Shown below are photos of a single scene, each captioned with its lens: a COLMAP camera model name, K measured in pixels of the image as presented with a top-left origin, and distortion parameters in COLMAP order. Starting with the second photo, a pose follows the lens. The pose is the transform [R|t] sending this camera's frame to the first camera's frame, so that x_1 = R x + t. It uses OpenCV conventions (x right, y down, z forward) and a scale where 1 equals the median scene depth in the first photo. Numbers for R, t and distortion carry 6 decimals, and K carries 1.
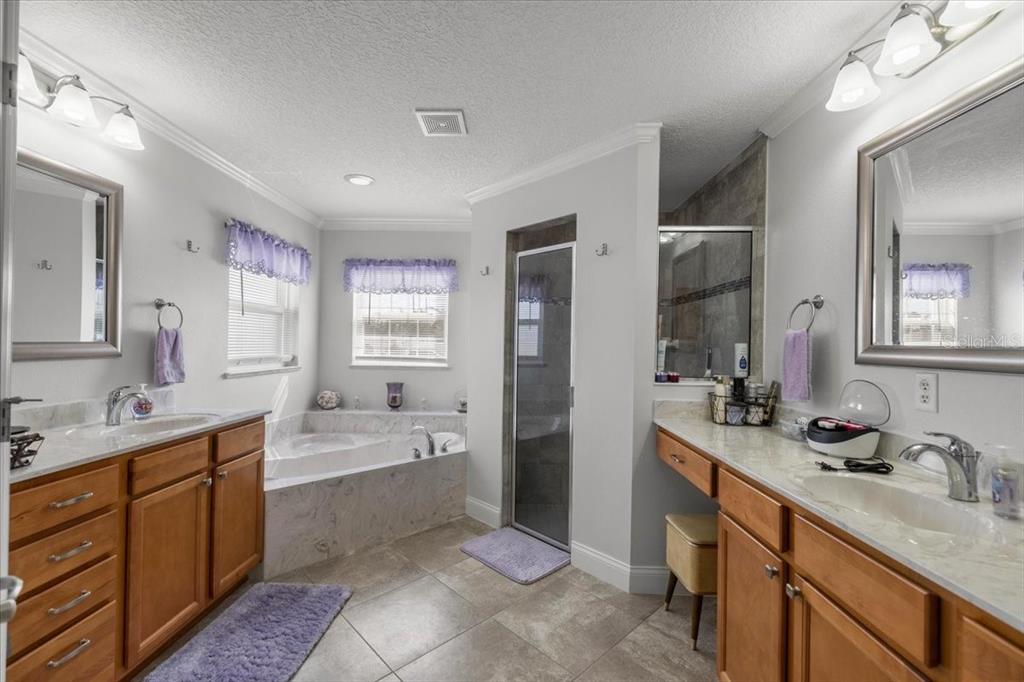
lens RADIAL K [[445.0, 0, 510.6], [0, 445.0, 329.3], [0, 0, 1]] dist [-0.000158, -0.000223]
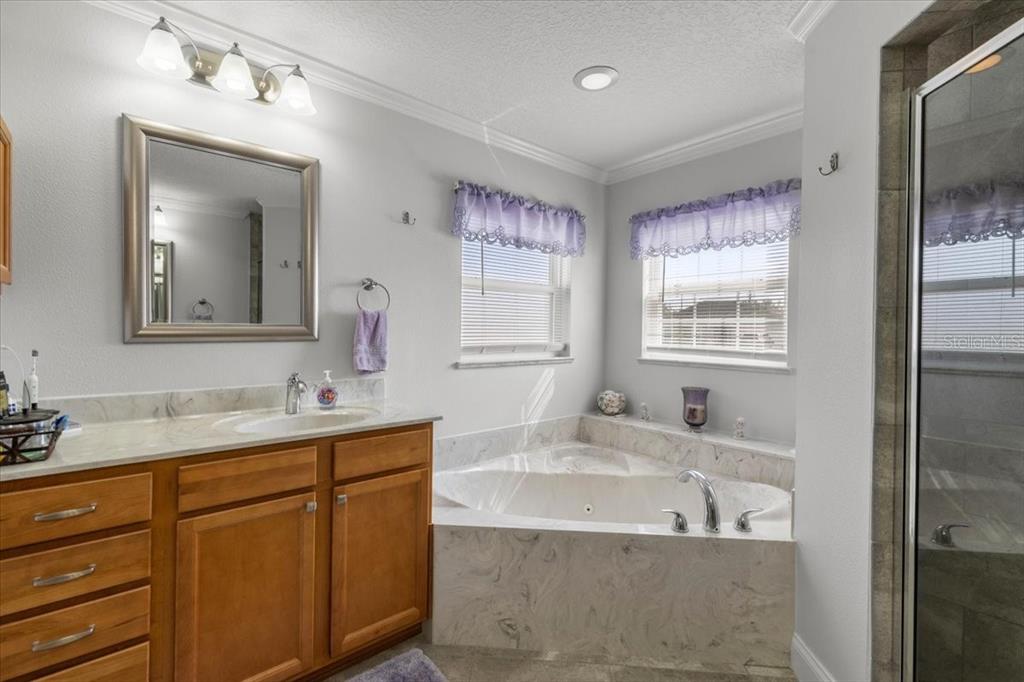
lens RADIAL K [[445.0, 0, 510.6], [0, 445.0, 329.3], [0, 0, 1]] dist [-0.000158, -0.000223]
pose [[0.660326, -0.008386, -0.750932, 0.071239], [0.023659, 0.999674, 0.009640, 0.026813], [0.750606, -0.024131, 0.660309, 0.474823]]
